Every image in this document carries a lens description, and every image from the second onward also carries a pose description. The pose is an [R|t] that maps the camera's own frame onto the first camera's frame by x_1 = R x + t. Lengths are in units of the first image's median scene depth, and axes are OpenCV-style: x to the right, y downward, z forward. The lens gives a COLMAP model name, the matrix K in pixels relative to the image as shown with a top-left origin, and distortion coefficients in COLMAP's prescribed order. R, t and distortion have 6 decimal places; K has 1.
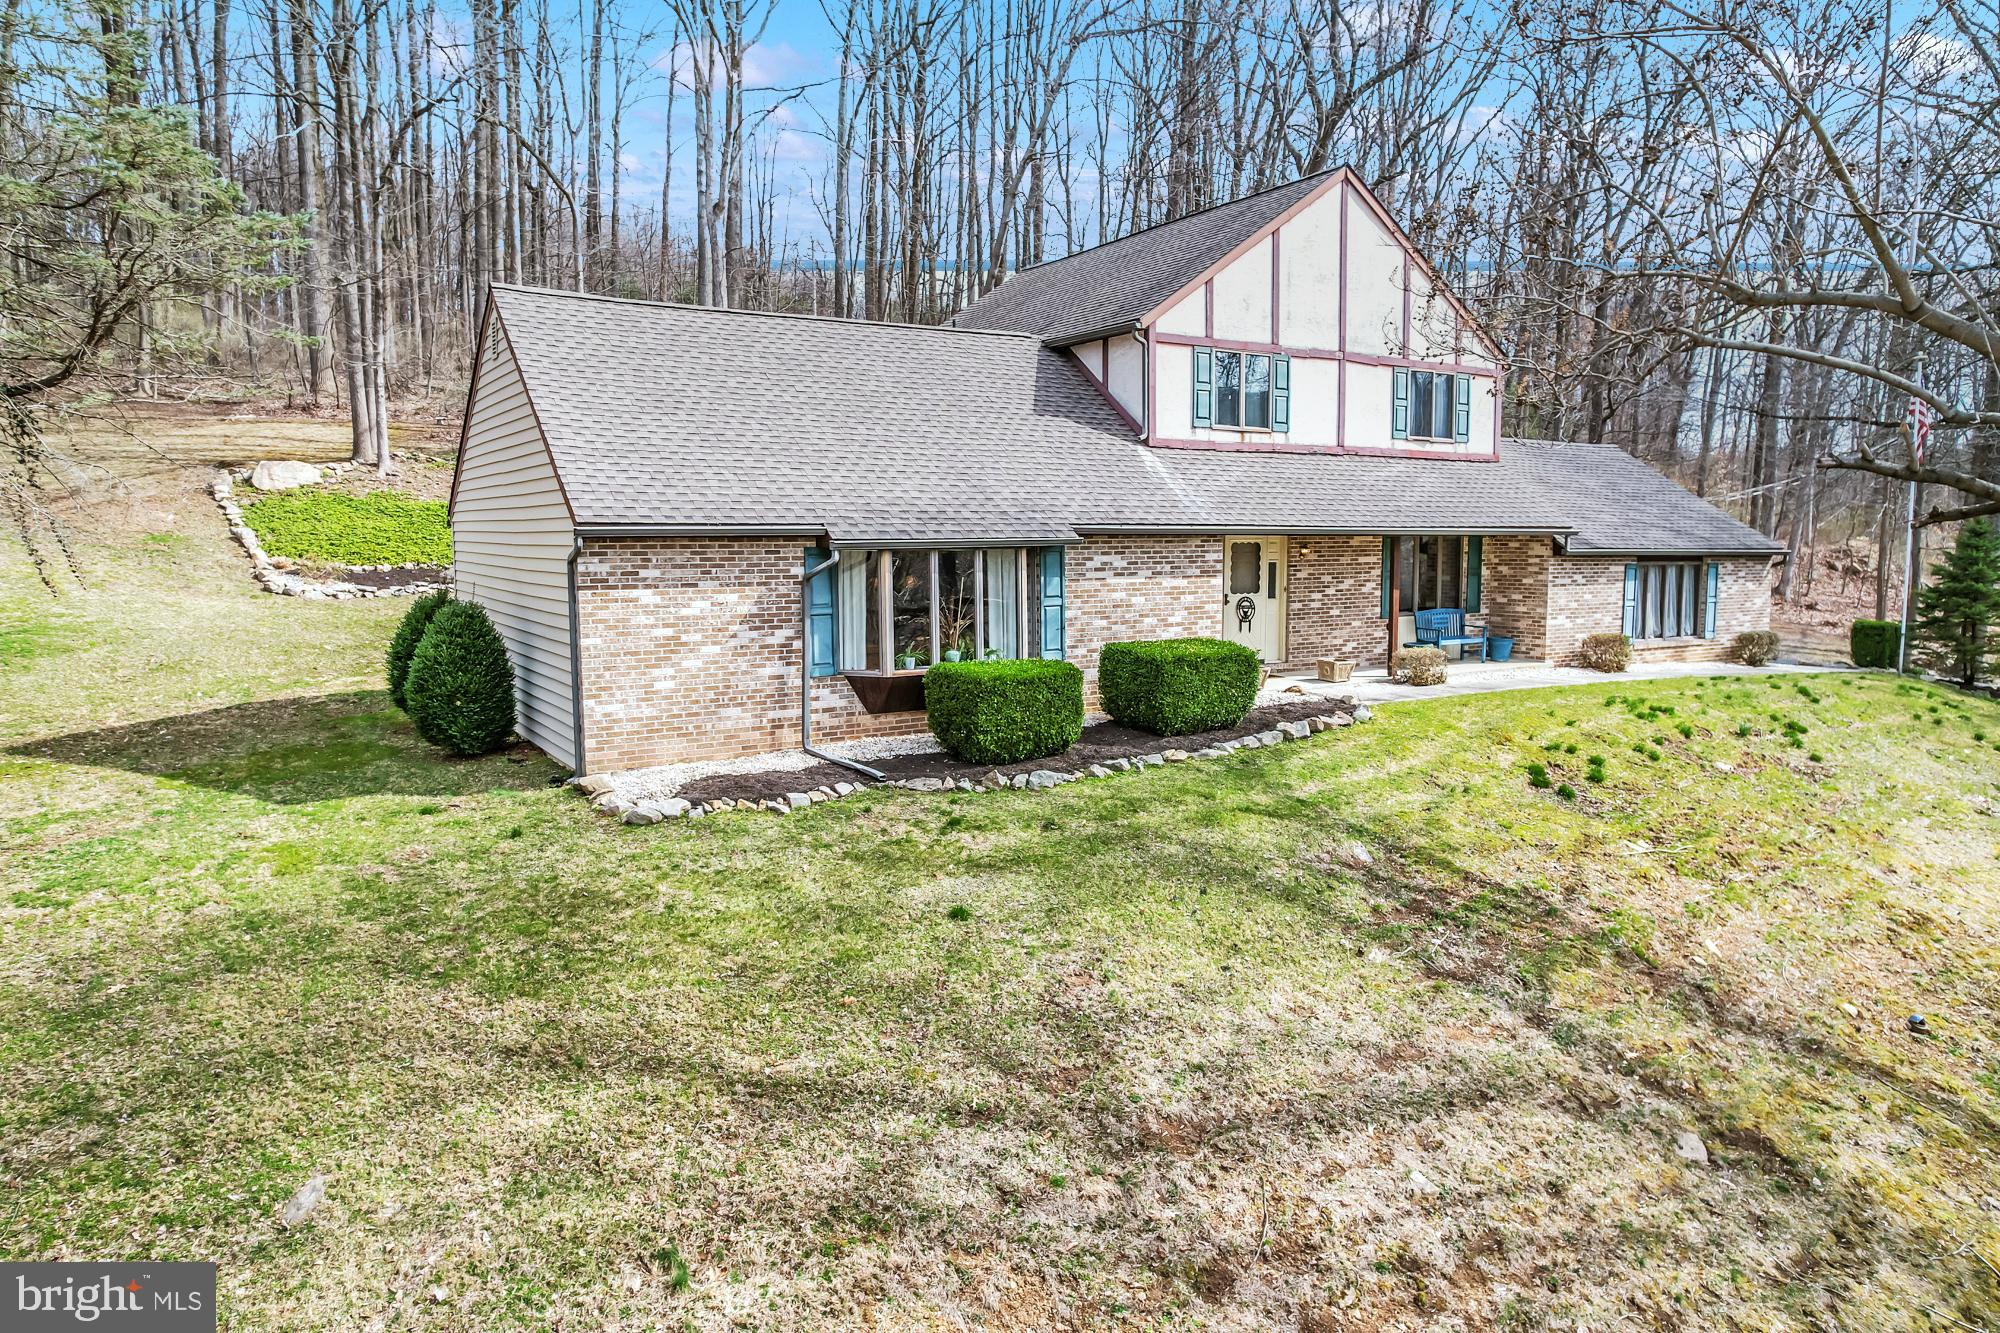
lens RADIAL K [[1273.7, 0, 1017.4], [0, 1273.7, 645.1], [0, 0, 1]] dist [-0.068829, 0.055331]
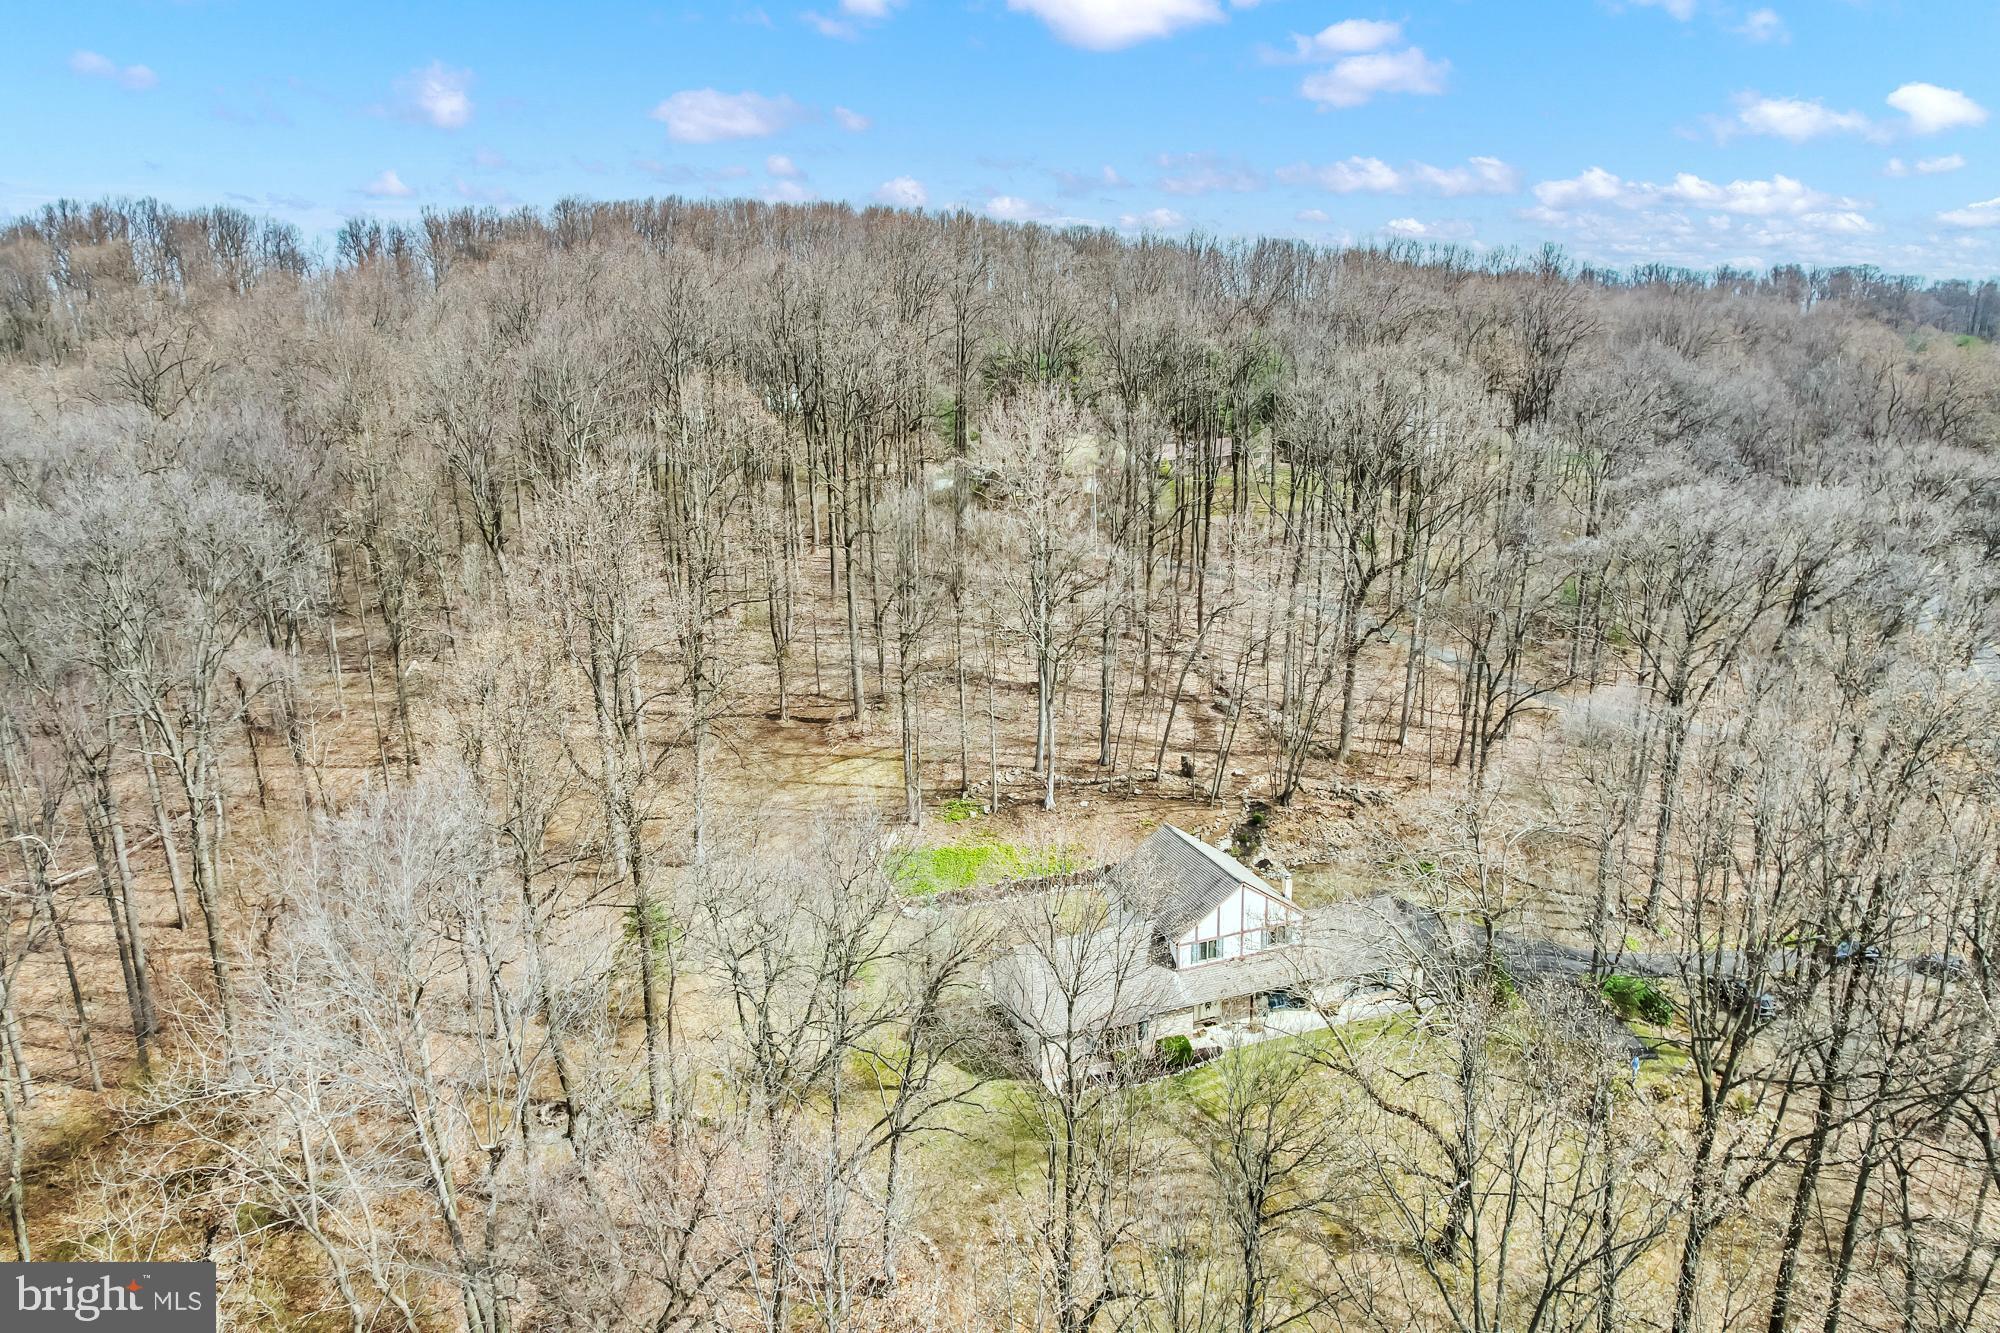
lens RADIAL K [[1273.7, 0, 1017.4], [0, 1273.7, 645.1], [0, 0, 1]] dist [-0.068829, 0.055331]
pose [[0.978526, 0.021269, -0.205023, 0.351258], [0.009511, 0.988943, 0.147990, -1.512694], [0.205904, -0.146762, 0.967504, -2.320825]]
